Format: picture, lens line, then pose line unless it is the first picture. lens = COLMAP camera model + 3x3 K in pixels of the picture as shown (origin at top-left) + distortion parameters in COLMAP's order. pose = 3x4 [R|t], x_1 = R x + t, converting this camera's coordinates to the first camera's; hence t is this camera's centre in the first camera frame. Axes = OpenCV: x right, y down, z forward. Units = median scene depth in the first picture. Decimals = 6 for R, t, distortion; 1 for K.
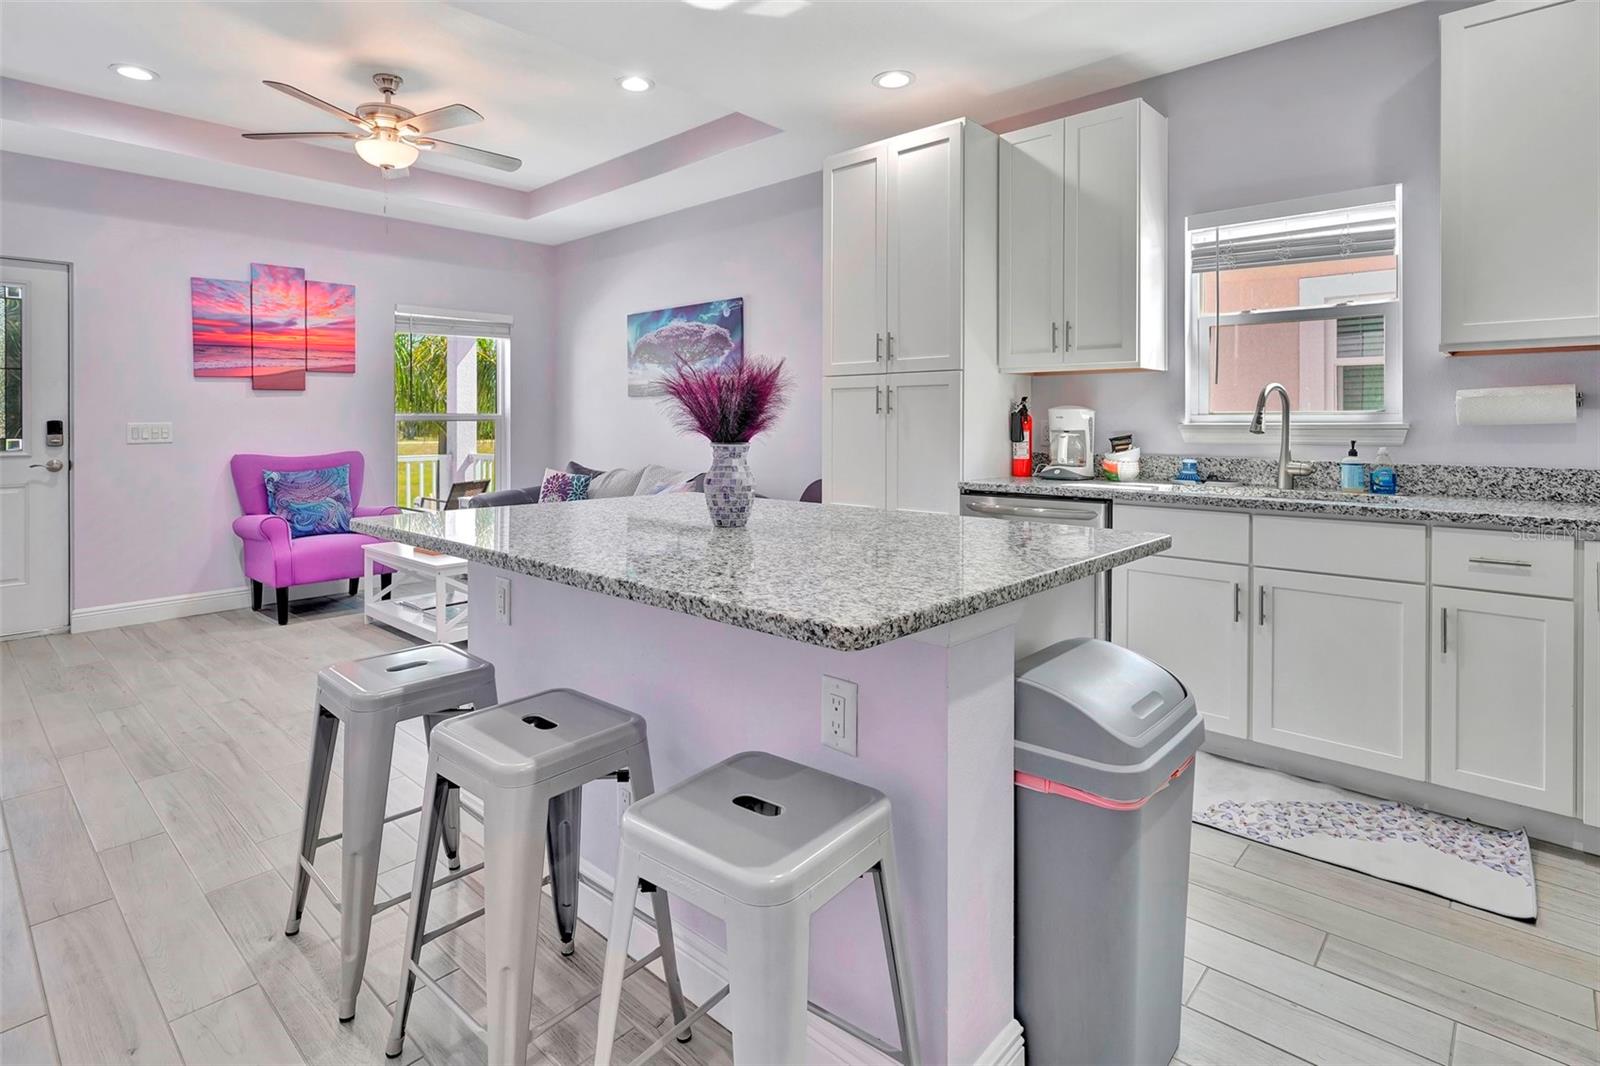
lens RADIAL K [[808.1, 0, 769.8], [0, 808.1, 404.5], [0, 0, 1]] dist [-0.003558, 0.001510]
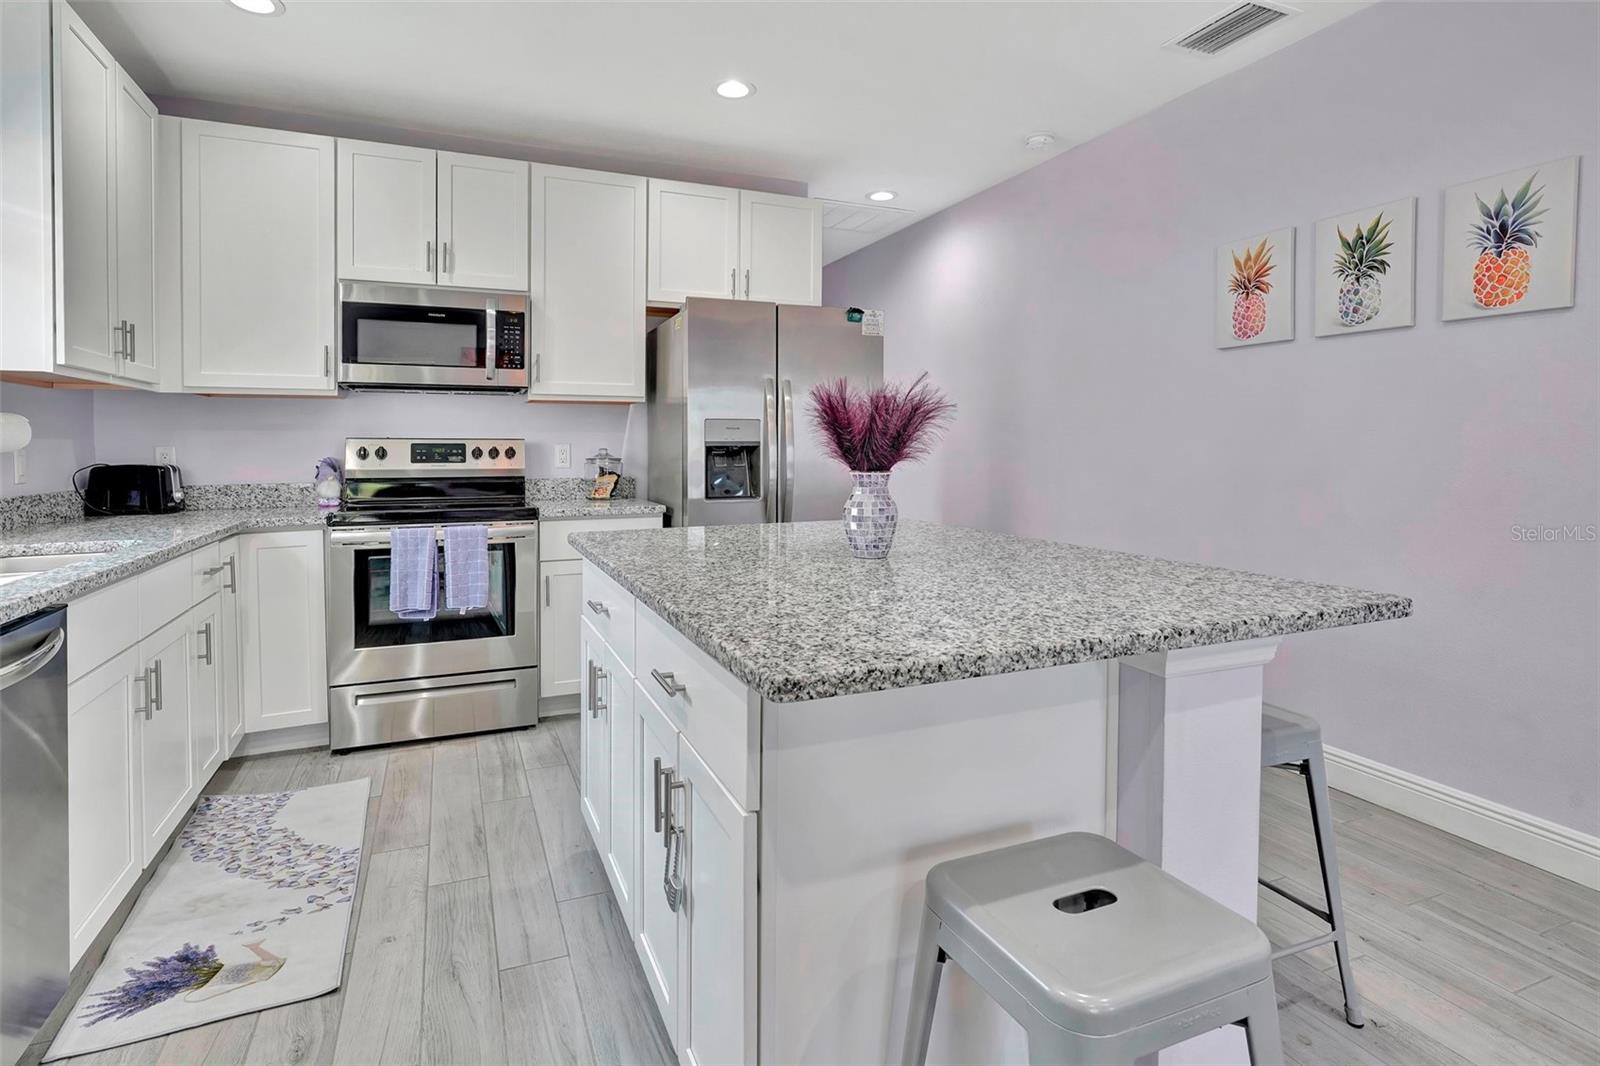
lens RADIAL K [[808.1, 0, 772.6], [0, 808.1, 441.6], [0, 0, 1]] dist [-0.003558, 0.001510]
pose [[-0.909708, 0.005052, 0.415217, -0.139351], [-0.004144, 0.999766, -0.021244, 0.013828], [-0.415227, -0.021046, -0.909474, 0.775679]]
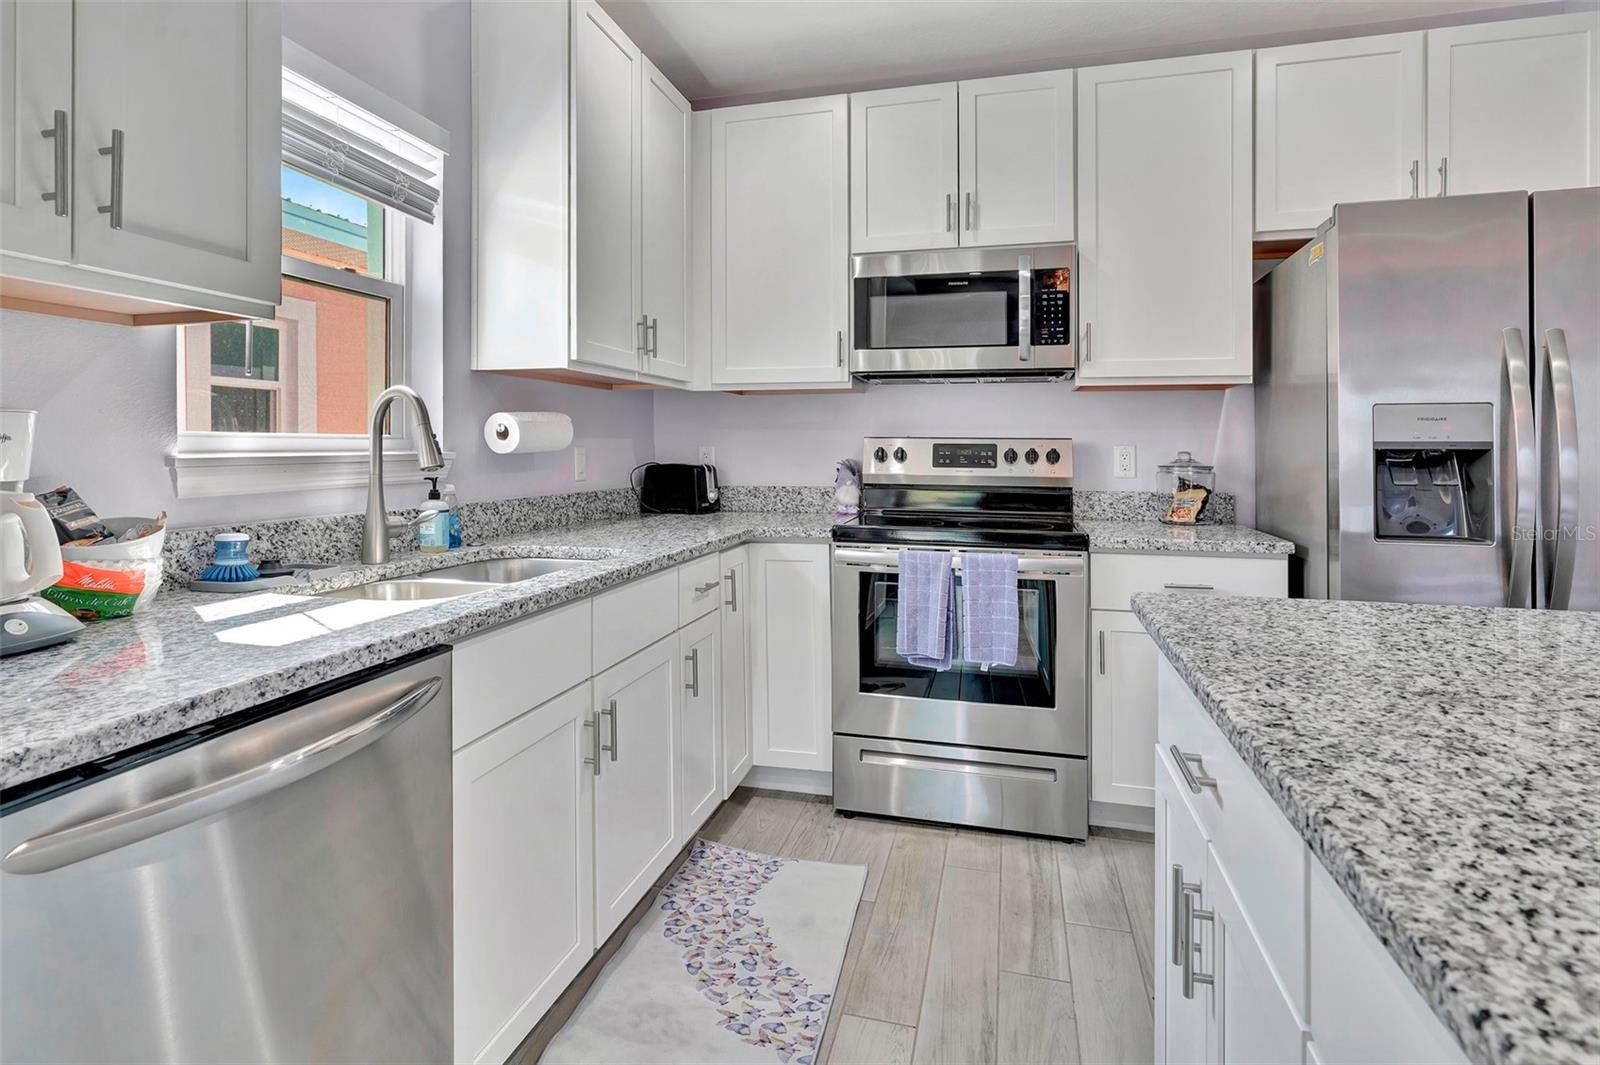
lens RADIAL K [[808.1, 0, 788.7], [0, 808.1, 439.6], [0, 0, 1]] dist [-0.003558, 0.001510]
pose [[-0.472418, 0.008019, 0.881338, -0.021450], [-0.018583, 0.999646, -0.019056, 0.011794], [-0.881179, -0.025380, -0.472101, 0.627999]]
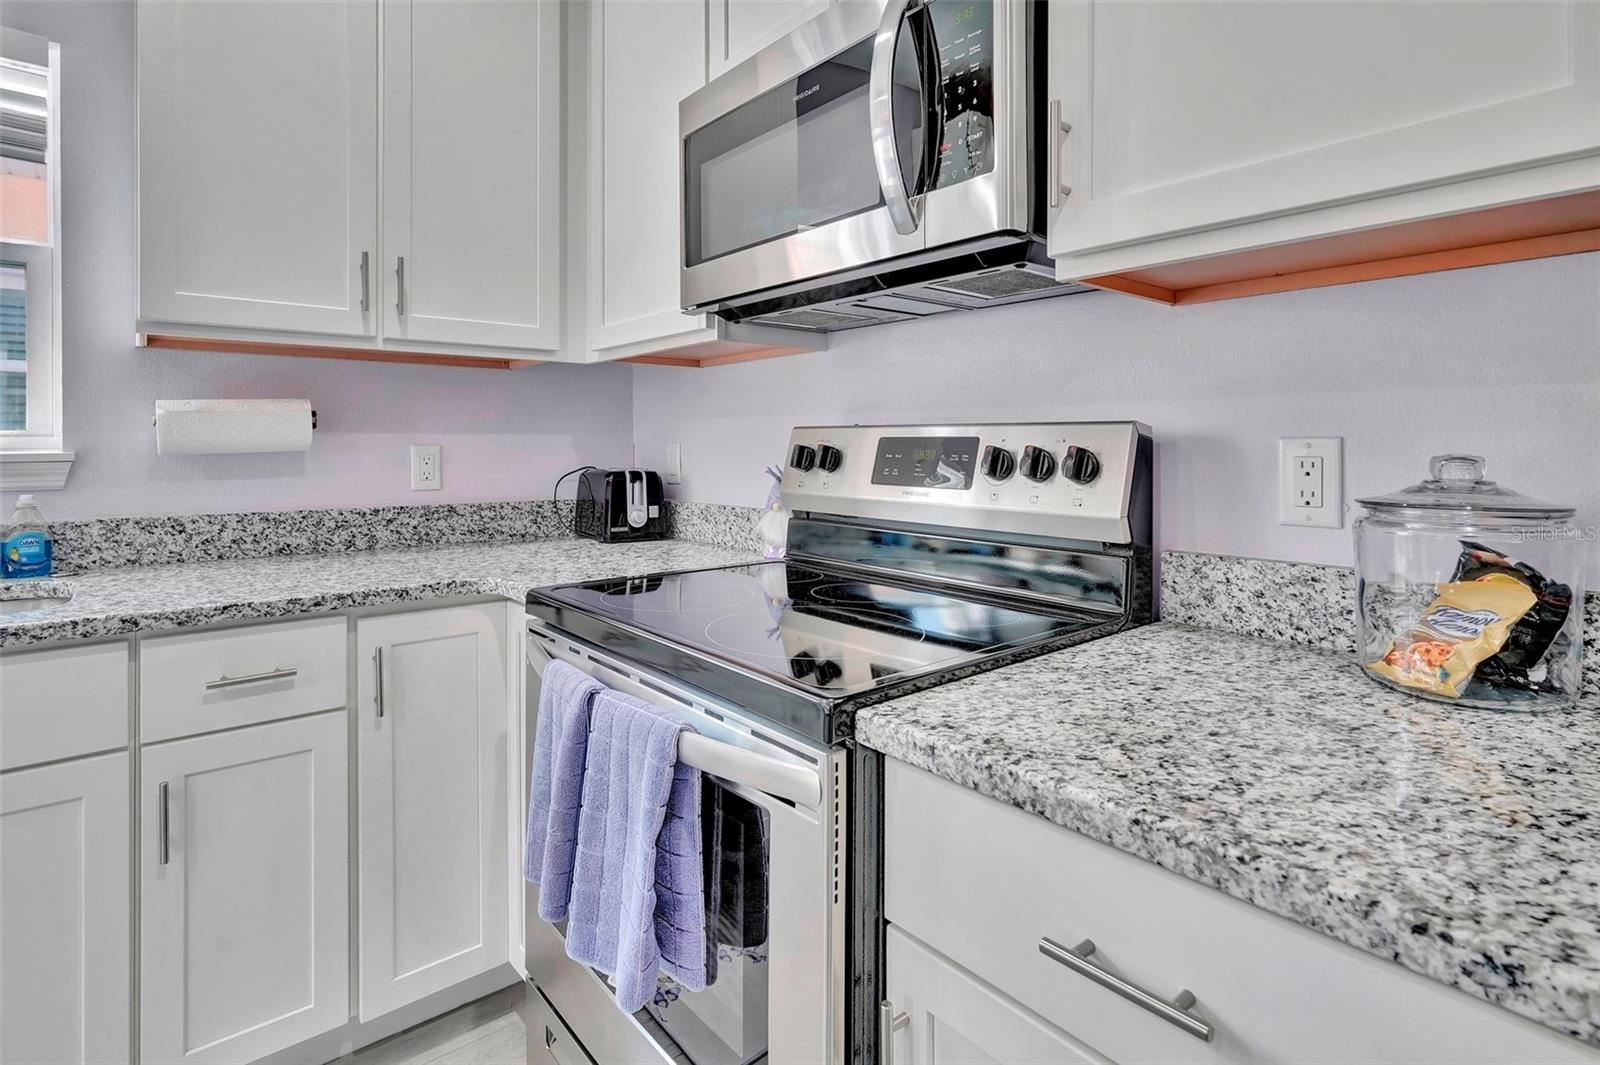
lens RADIAL K [[808.1, 0, 795.5], [0, 808.1, 461.5], [0, 0, 1]] dist [-0.003558, 0.001510]
pose [[0.132720, -0.021522, 0.990920, 0.158657], [-0.017988, 0.999547, 0.024118, 0.003715], [-0.990990, -0.021025, 0.132273, 0.229090]]
